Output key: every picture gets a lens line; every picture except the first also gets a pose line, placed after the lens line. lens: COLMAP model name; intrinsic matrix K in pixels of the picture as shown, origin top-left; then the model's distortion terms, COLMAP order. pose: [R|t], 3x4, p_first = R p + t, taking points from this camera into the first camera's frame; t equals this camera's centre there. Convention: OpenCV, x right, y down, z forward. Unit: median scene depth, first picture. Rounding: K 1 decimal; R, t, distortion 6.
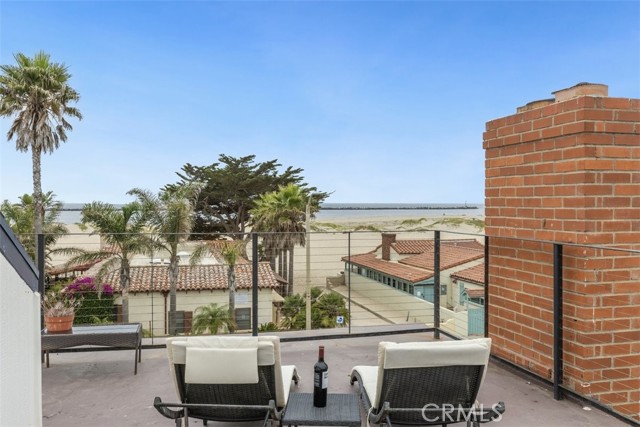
lens RADIAL K [[578.5, 0, 320.0], [0, 578.5, 213.5], [0, 0, 1]] dist [0.002405, -0.007697]
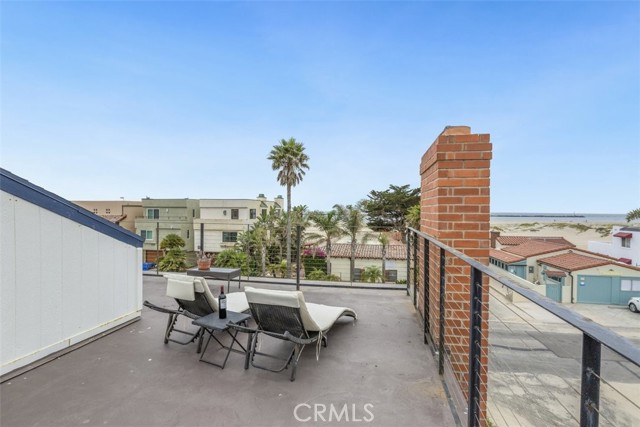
lens RADIAL K [[312.7, 0, 320.0], [0, 312.7, 213.5], [0, 0, 1]] dist [-0.002059, -0.000214]
pose [[0.905901, 0.011023, -0.423347, 0.073414], [-0.016144, 0.999833, -0.008512, 0.000458], [0.423183, 0.014545, 0.905928, 0.023877]]
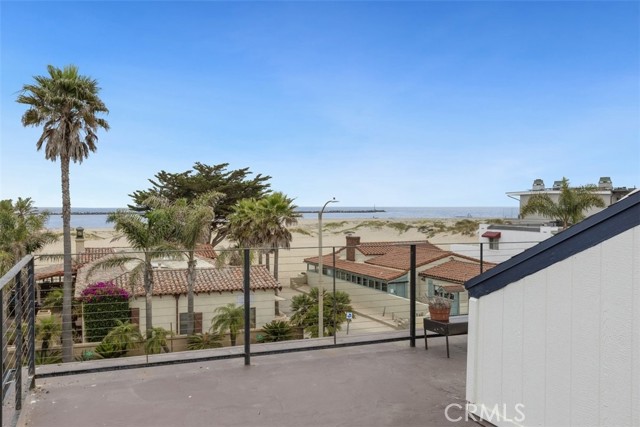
lens RADIAL K [[551.3, 0, 320.0], [0, 551.3, 213.5], [0, 0, 1]] dist [-0.001890, 0.002257]
pose [[0.988790, -0.003522, 0.149274, -0.157383], [0.004421, 0.999974, -0.005688, -0.004875], [-0.149250, 0.006284, 0.988780, -0.029457]]
